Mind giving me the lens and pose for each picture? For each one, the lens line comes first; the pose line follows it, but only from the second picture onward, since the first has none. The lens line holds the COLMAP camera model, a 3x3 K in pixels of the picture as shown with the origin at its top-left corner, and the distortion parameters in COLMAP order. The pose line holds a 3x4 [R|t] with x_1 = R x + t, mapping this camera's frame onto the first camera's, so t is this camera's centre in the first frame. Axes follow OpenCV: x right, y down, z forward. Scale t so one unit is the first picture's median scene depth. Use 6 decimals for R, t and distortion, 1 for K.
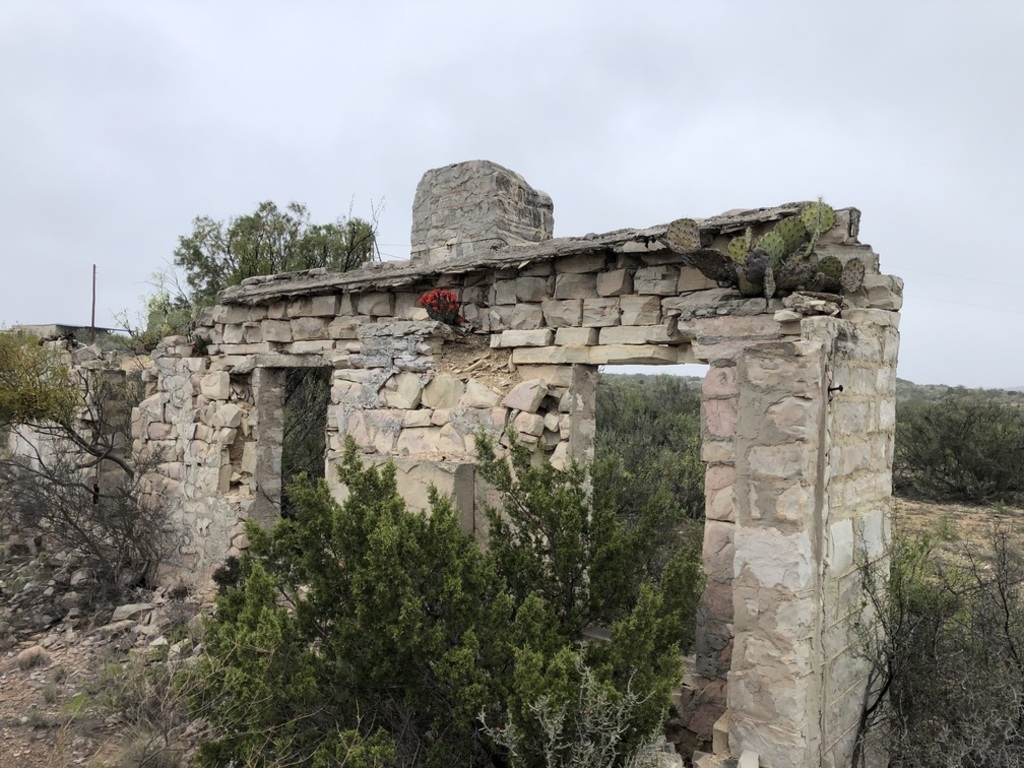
lens RADIAL K [[838.6, 0, 515.9], [0, 838.6, 376.3], [0, 0, 1]] dist [0.073536, -0.053387]
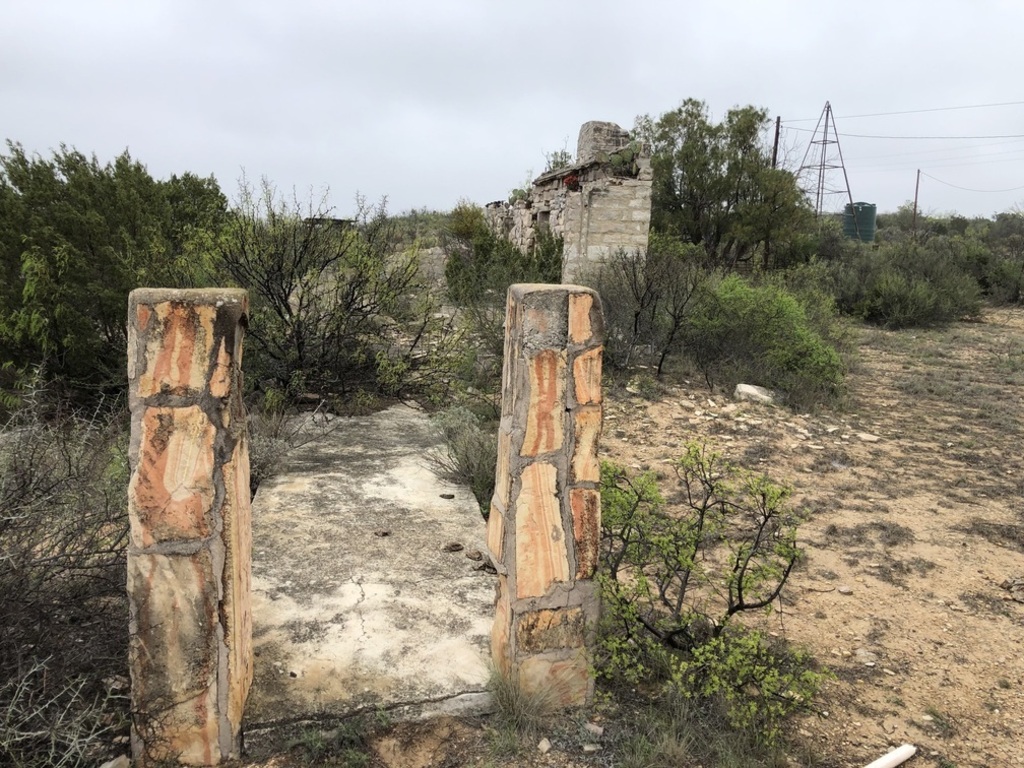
lens RADIAL K [[838.6, 0, 507.9], [0, 838.6, 378.3], [0, 0, 1]] dist [0.073536, -0.053387]
pose [[0.797293, 0.105908, -0.594229, 1.375097], [-0.013509, 0.987370, 0.157851, 0.098479], [0.603442, -0.117826, 0.788654, -1.204168]]
